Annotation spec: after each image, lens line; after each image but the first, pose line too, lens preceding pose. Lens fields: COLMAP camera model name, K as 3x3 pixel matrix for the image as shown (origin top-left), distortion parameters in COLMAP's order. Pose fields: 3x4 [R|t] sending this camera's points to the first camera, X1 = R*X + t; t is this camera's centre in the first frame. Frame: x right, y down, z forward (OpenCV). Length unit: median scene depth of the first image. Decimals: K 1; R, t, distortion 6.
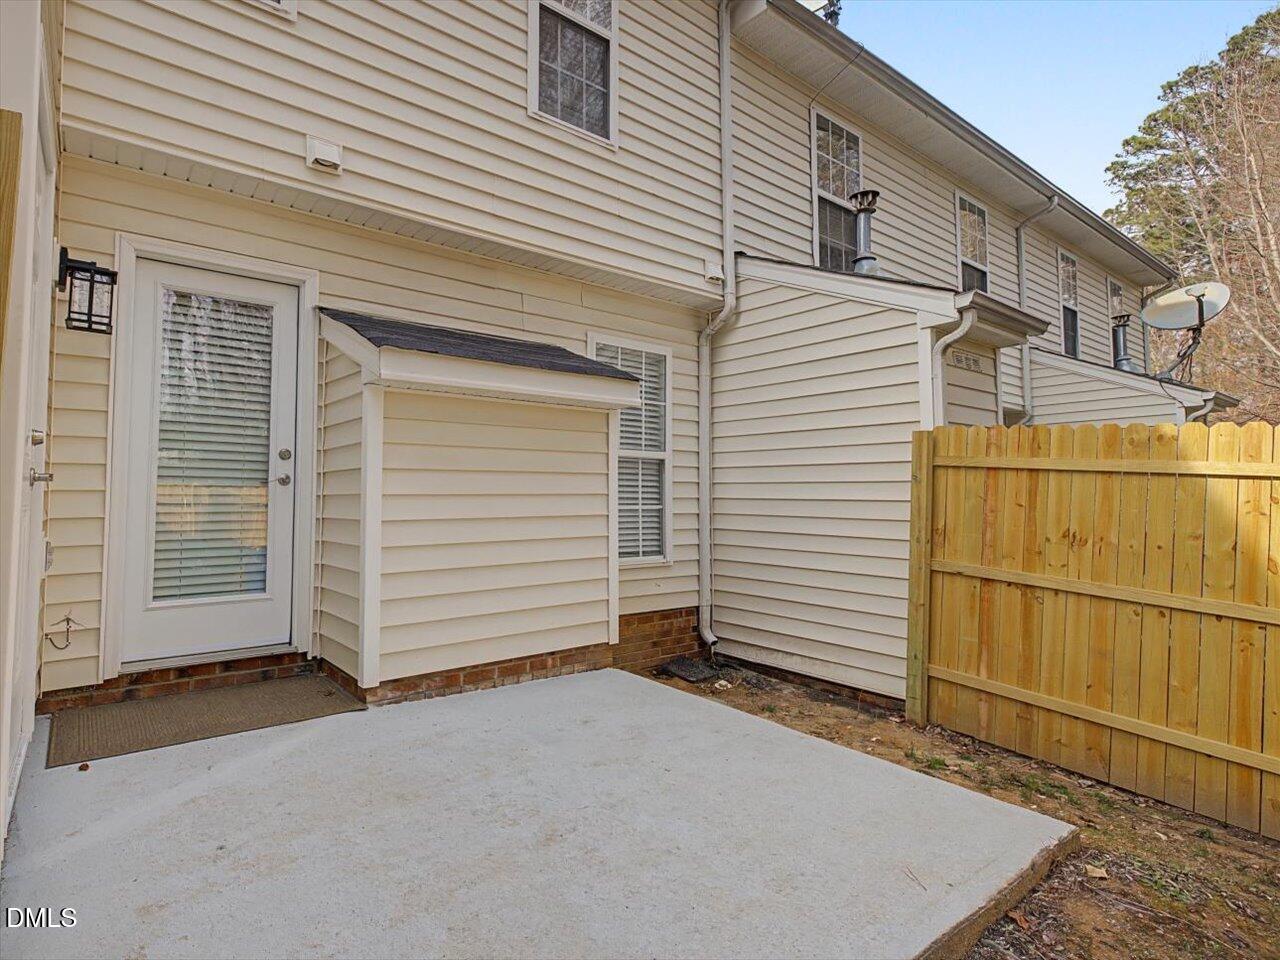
lens RADIAL K [[635.1, 0, 548.7], [0, 635.1, 459.0], [0, 0, 1]] dist [0.003957, -0.001800]
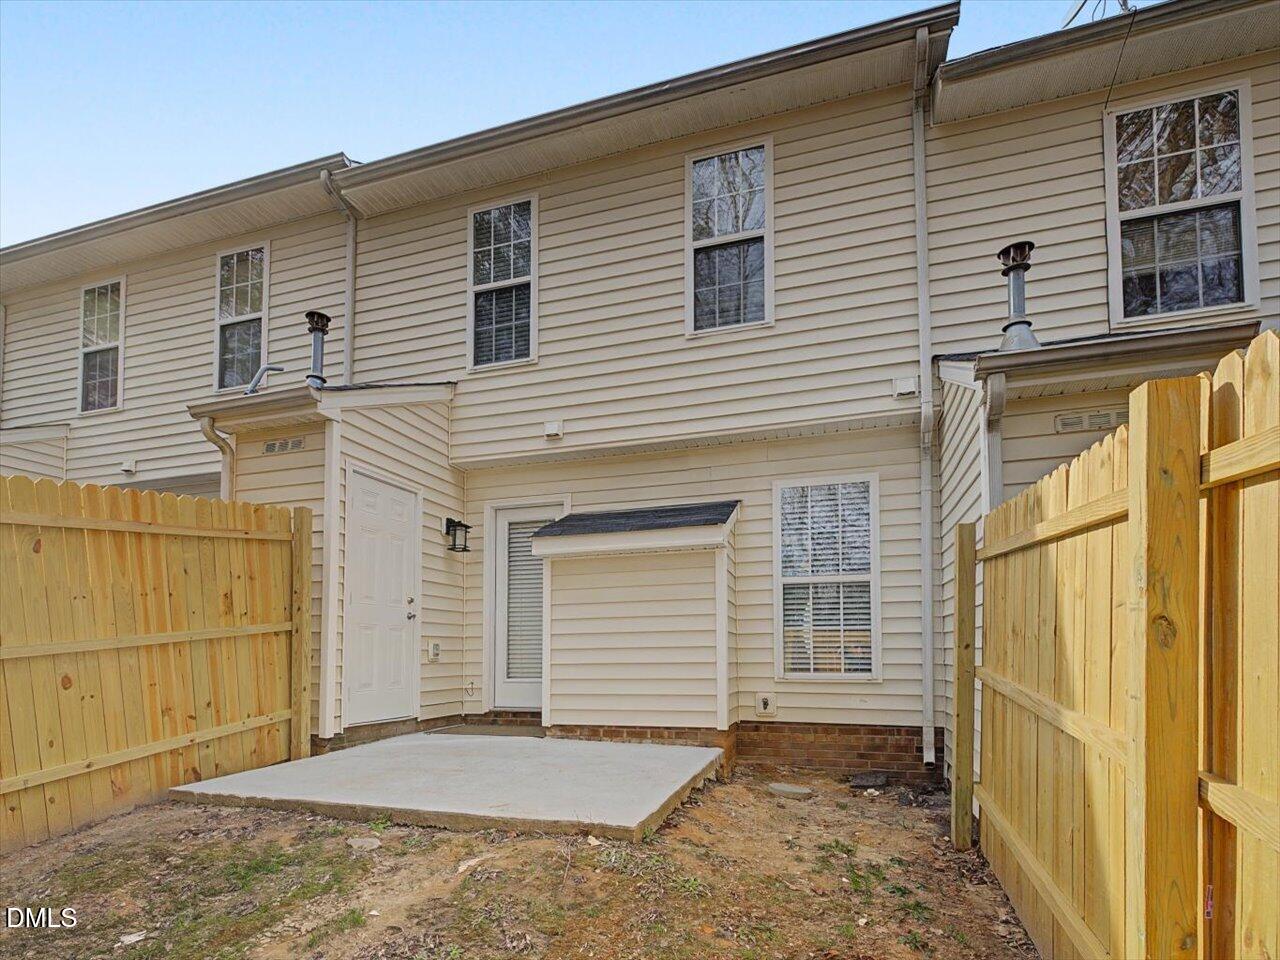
lens RADIAL K [[635.1, 0, 652.6], [0, 635.1, 610.7], [0, 0, 1]] dist [0.003957, -0.001800]
pose [[0.623368, -0.052386, -0.780171, 1.052689], [0.058960, 0.998062, -0.019907, 0.066026], [0.779702, -0.033589, 0.625249, 0.089115]]
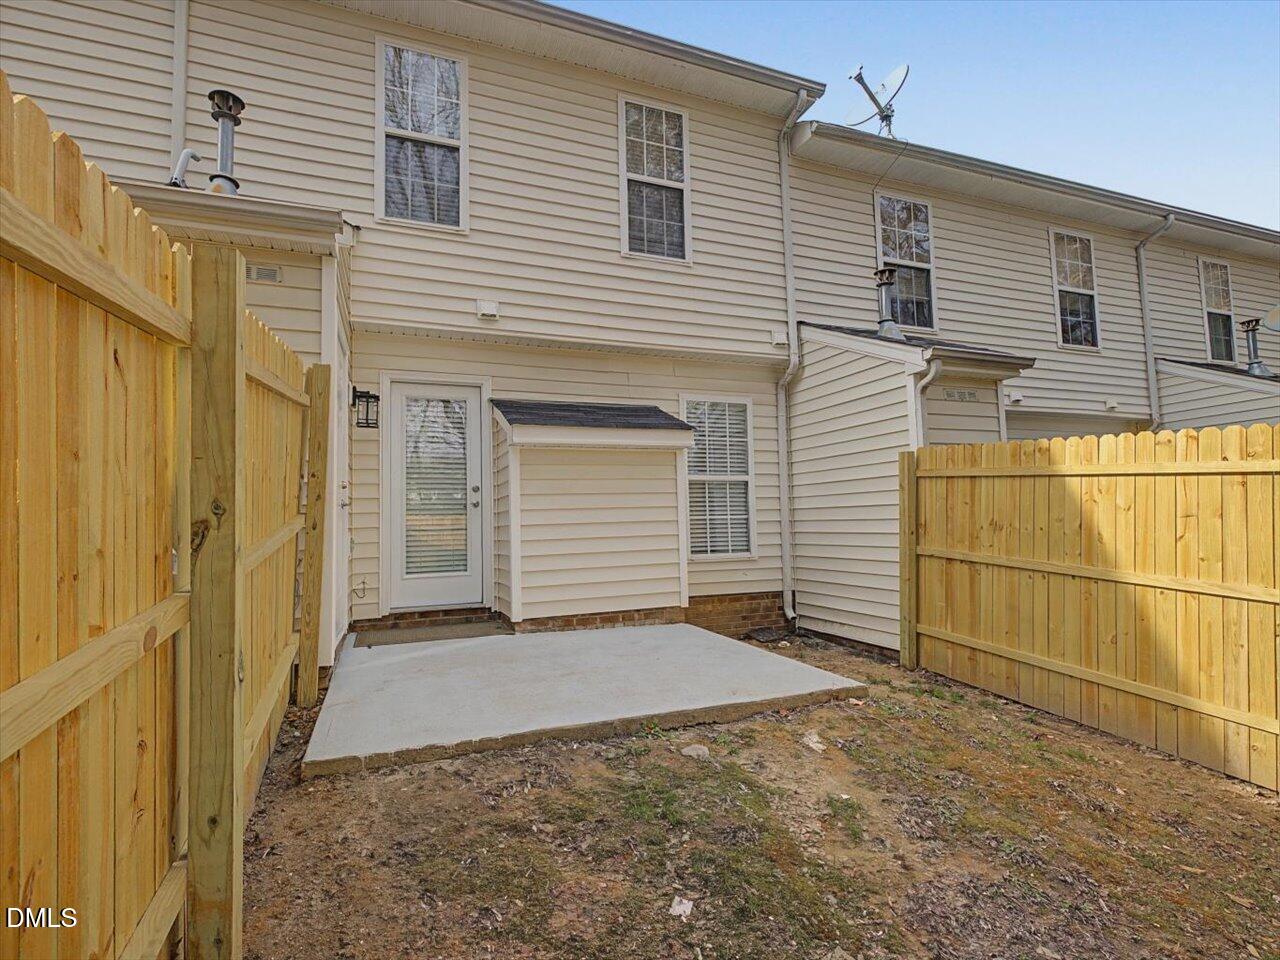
lens RADIAL K [[587.1, 0, 629.8], [0, 587.1, 480.0], [0, 0, 1]] dist [0.003340, -0.000463]
pose [[0.968627, -0.046699, -0.244092, 0.331957], [0.043229, 0.998874, -0.019554, 0.016073], [0.244730, 0.008389, 0.969555, -0.368764]]
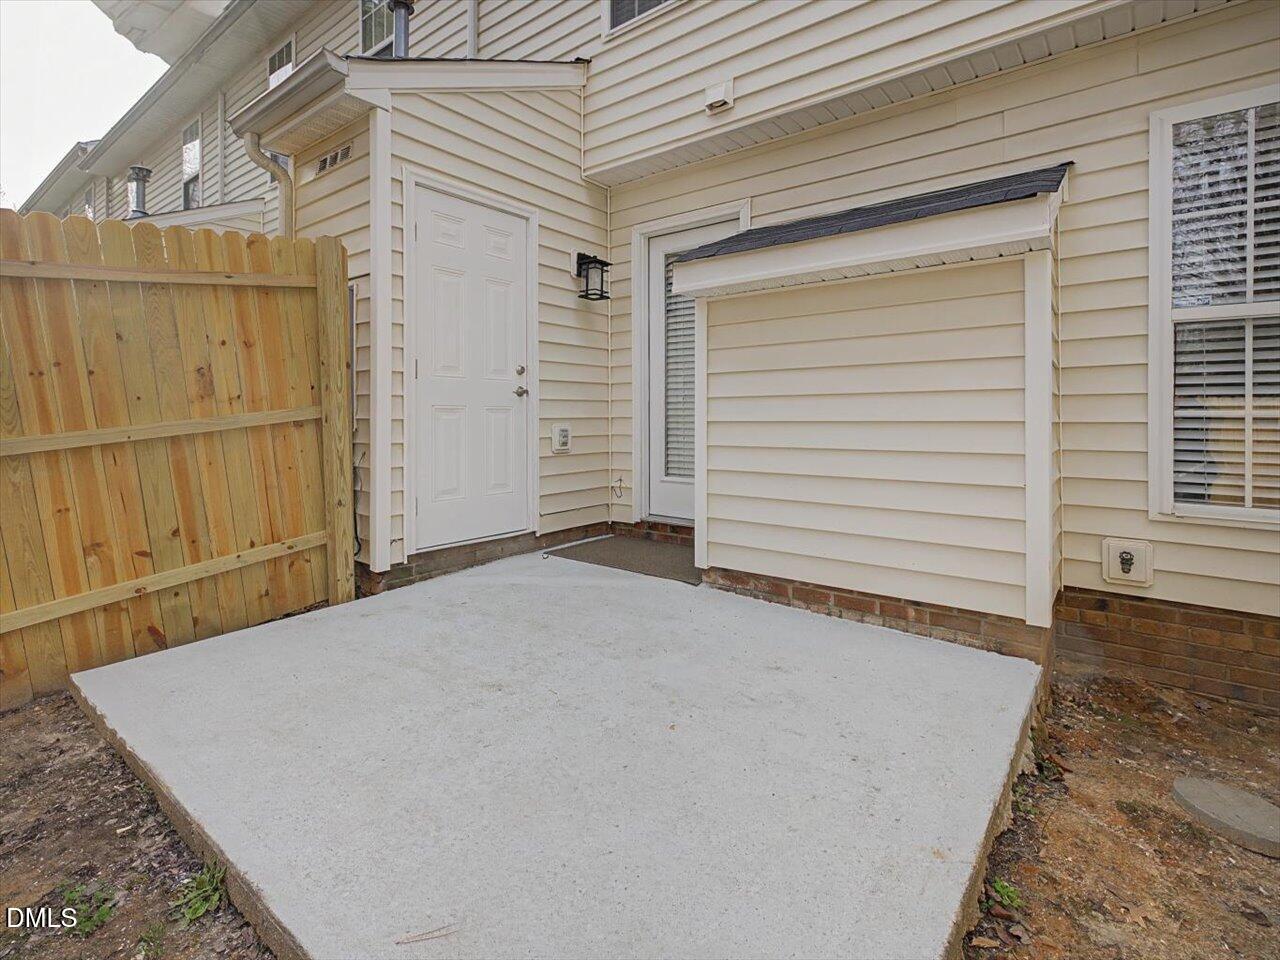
lens RADIAL K [[635.1, 0, 629.5], [0, 635.1, 403.8], [0, 0, 1]] dist [0.003957, -0.001800]
pose [[0.277086, -0.011202, -0.960780, 0.609298], [0.063663, 0.997949, 0.006725, 0.040411], [0.958734, -0.063029, 0.277231, 0.455775]]
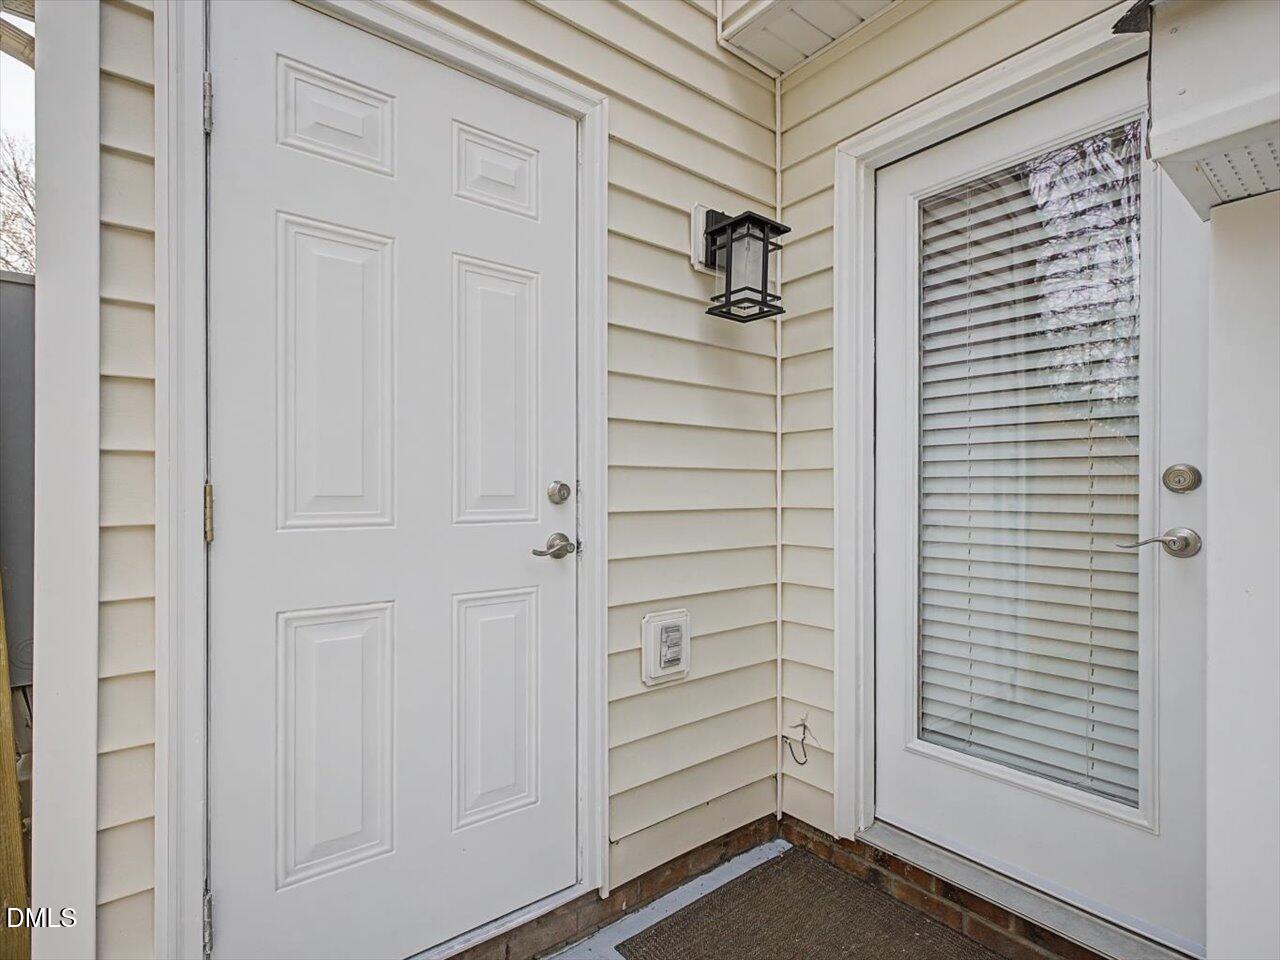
lens RADIAL K [[635.1, 0, 633.0], [0, 635.1, 491.0], [0, 0, 1]] dist [0.003957, -0.001800]
pose [[0.046689, 0.004862, -0.998898, -0.041009], [0.063435, 0.997955, 0.007822, -0.022432], [0.996893, -0.063730, 0.046285, 0.611335]]
